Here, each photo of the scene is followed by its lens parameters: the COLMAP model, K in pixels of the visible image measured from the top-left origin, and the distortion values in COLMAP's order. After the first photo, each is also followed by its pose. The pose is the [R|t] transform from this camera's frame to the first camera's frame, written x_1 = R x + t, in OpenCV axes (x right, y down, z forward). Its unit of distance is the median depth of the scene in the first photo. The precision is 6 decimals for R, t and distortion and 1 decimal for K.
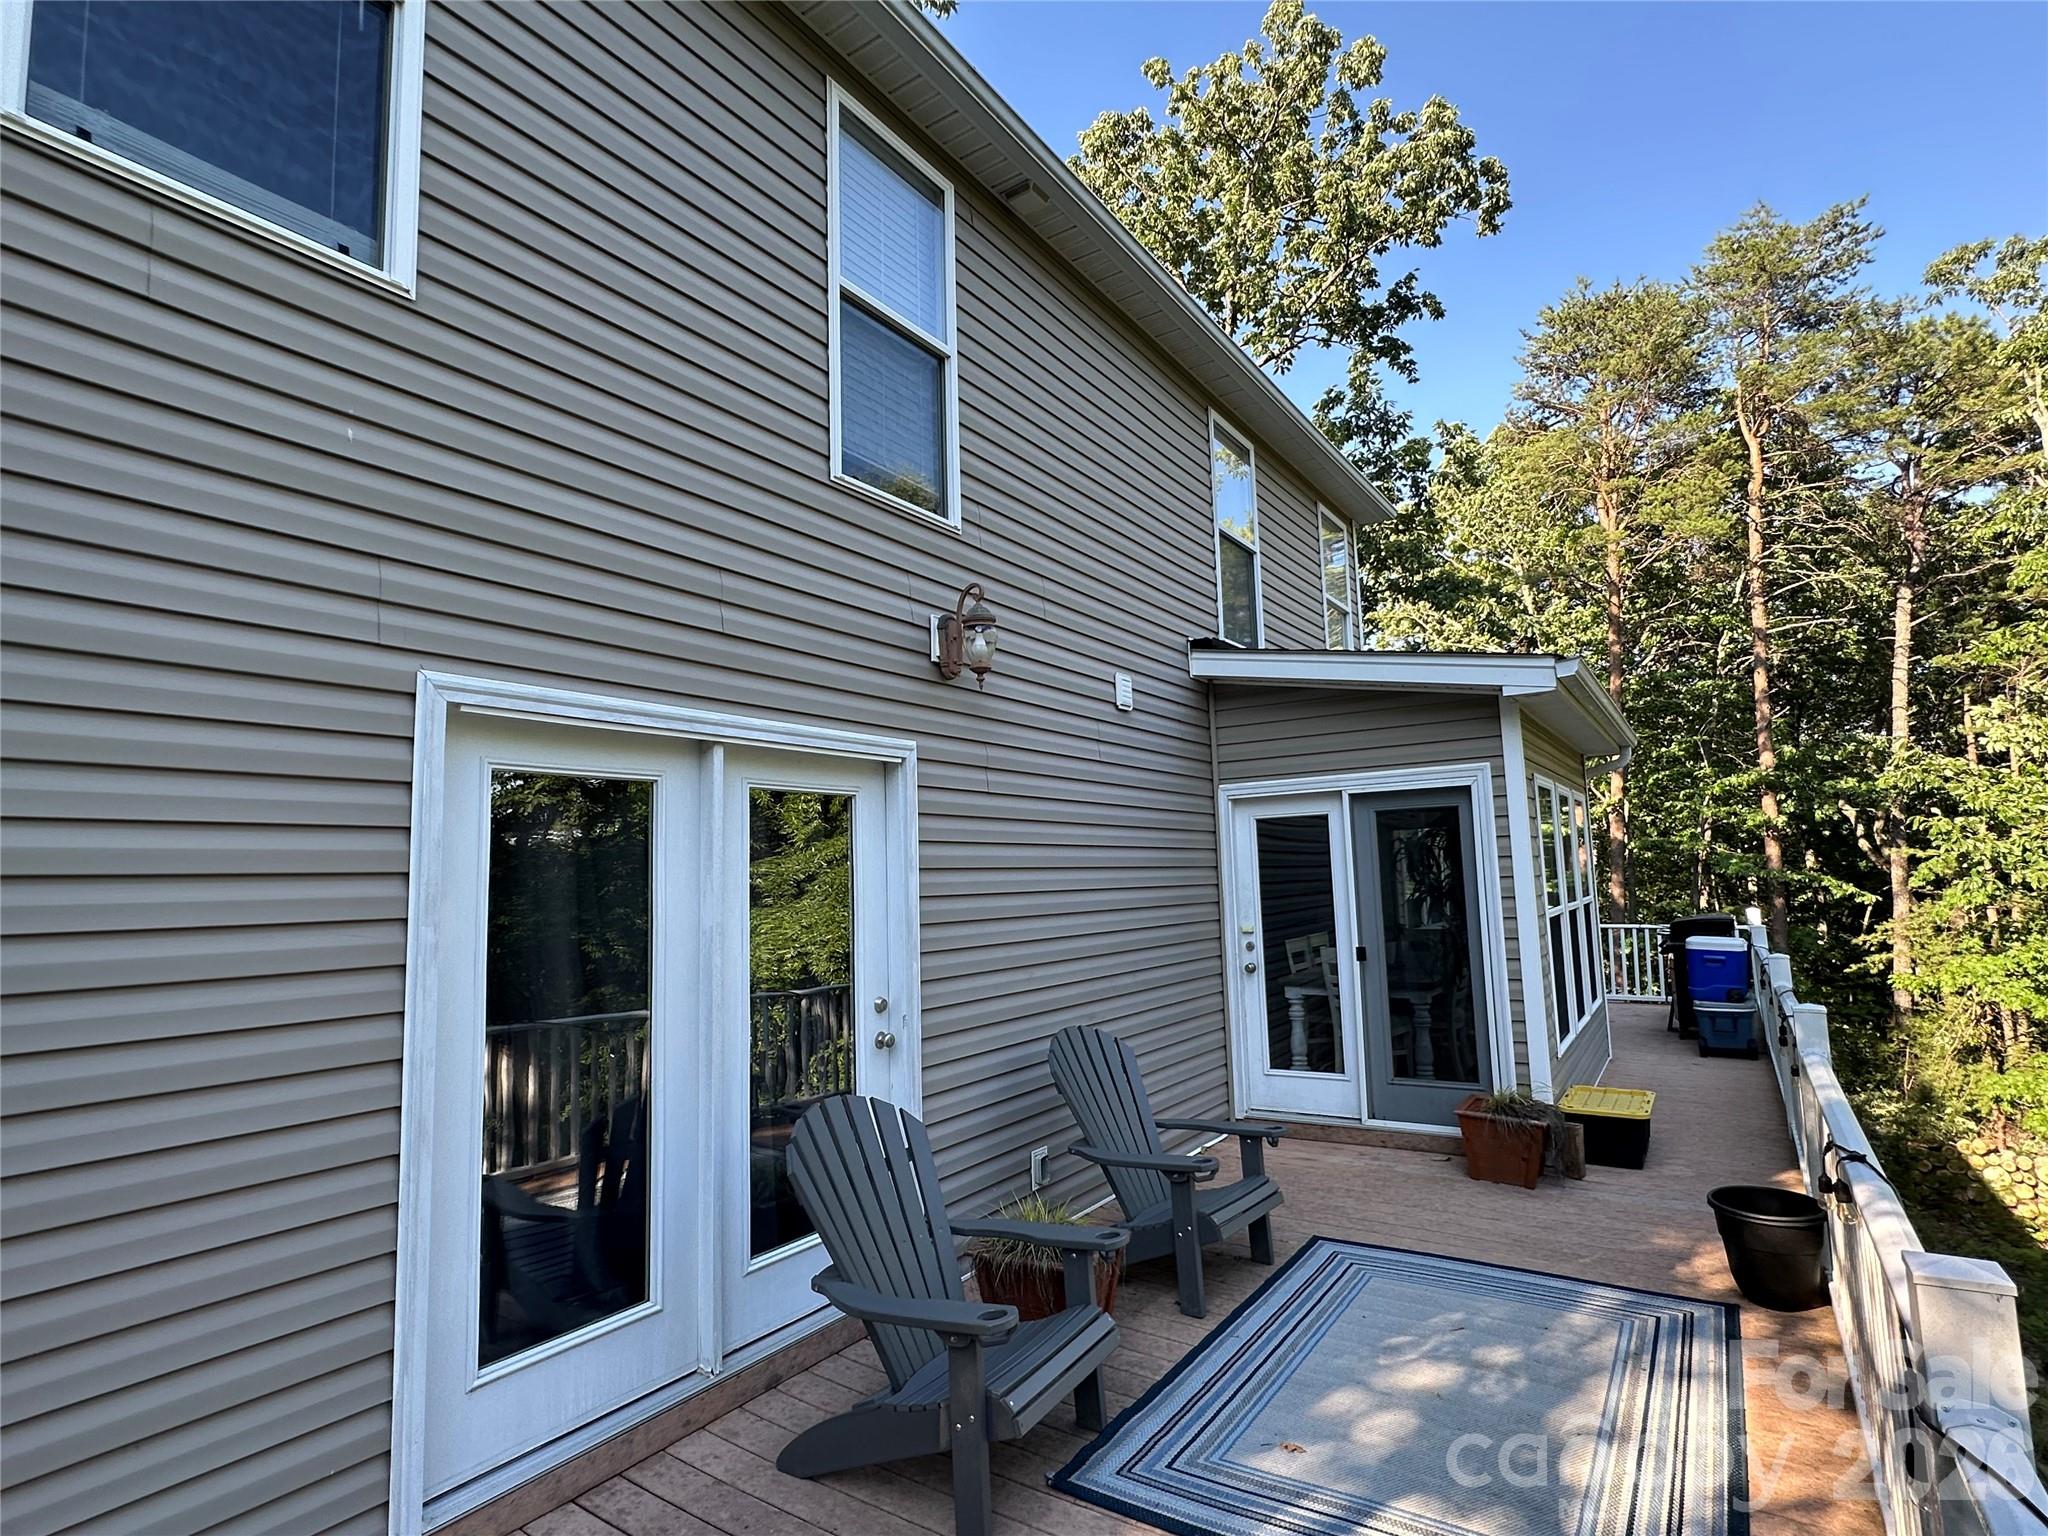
lens RADIAL K [[1027.8, 0, 1024.4], [0, 1027.8, 778.8], [0, 0, 1]] dist [-0.001163, -0.000333]
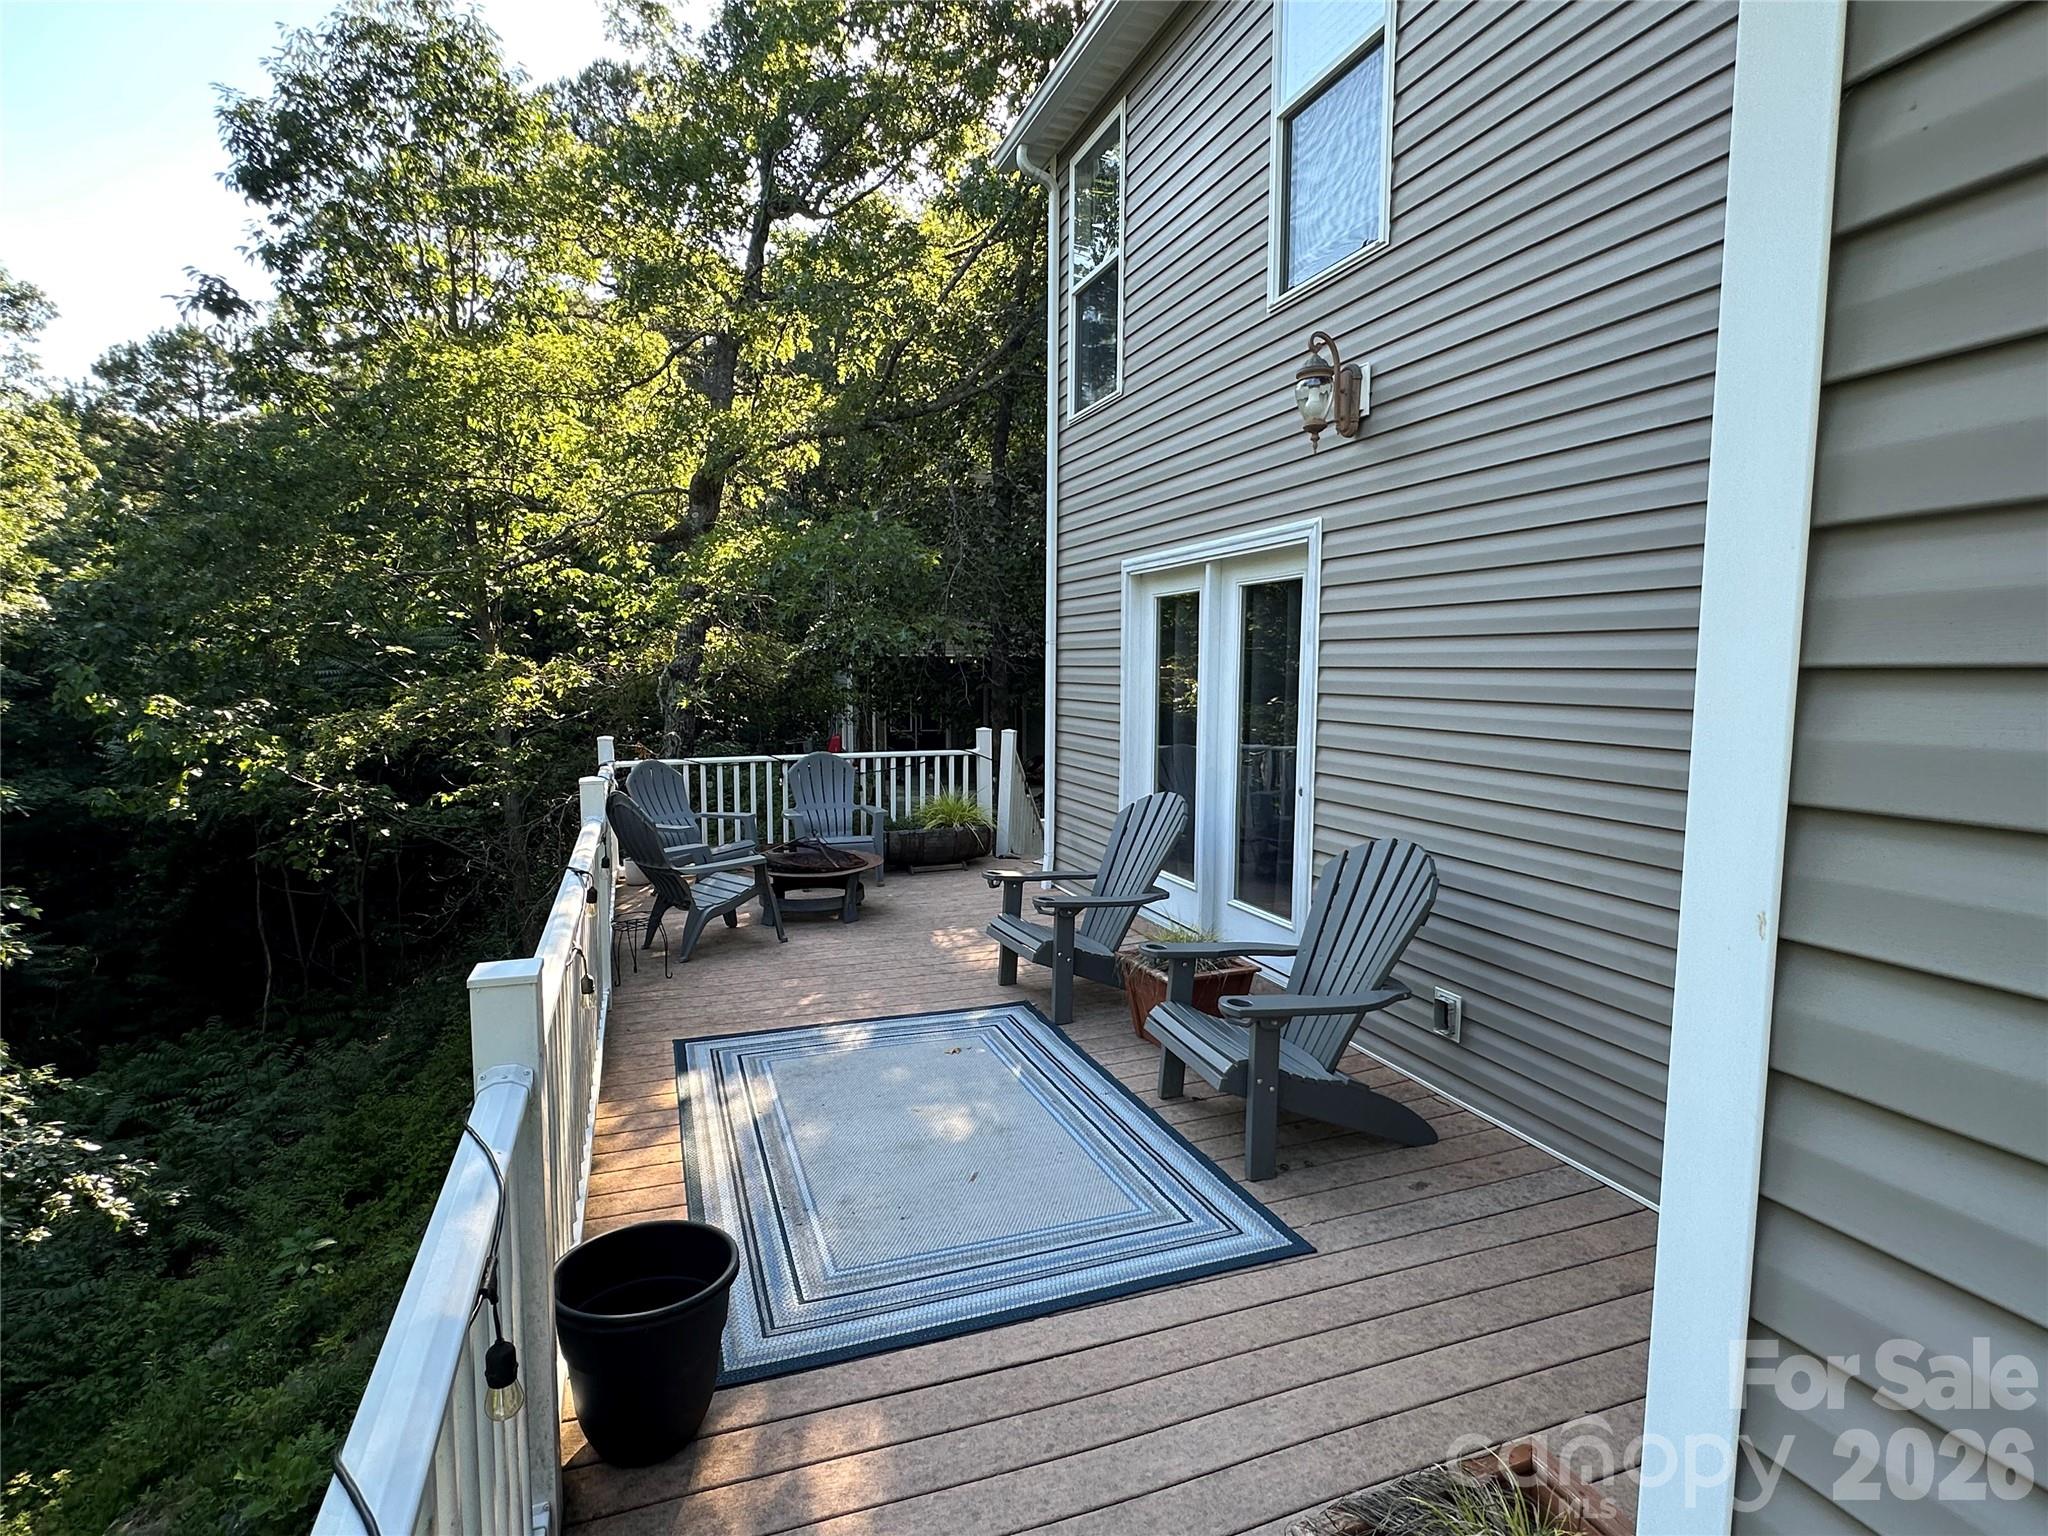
lens RADIAL K [[1027.8, 0, 1018.1], [0, 1027.8, 760.1], [0, 0, 1]] dist [-0.001163, -0.000333]
pose [[-0.586684, 0.107136, -0.802698, 1.041534], [0.101713, 0.993109, 0.058209, 0.130231], [0.803403, -0.047495, -0.593538, 1.529013]]
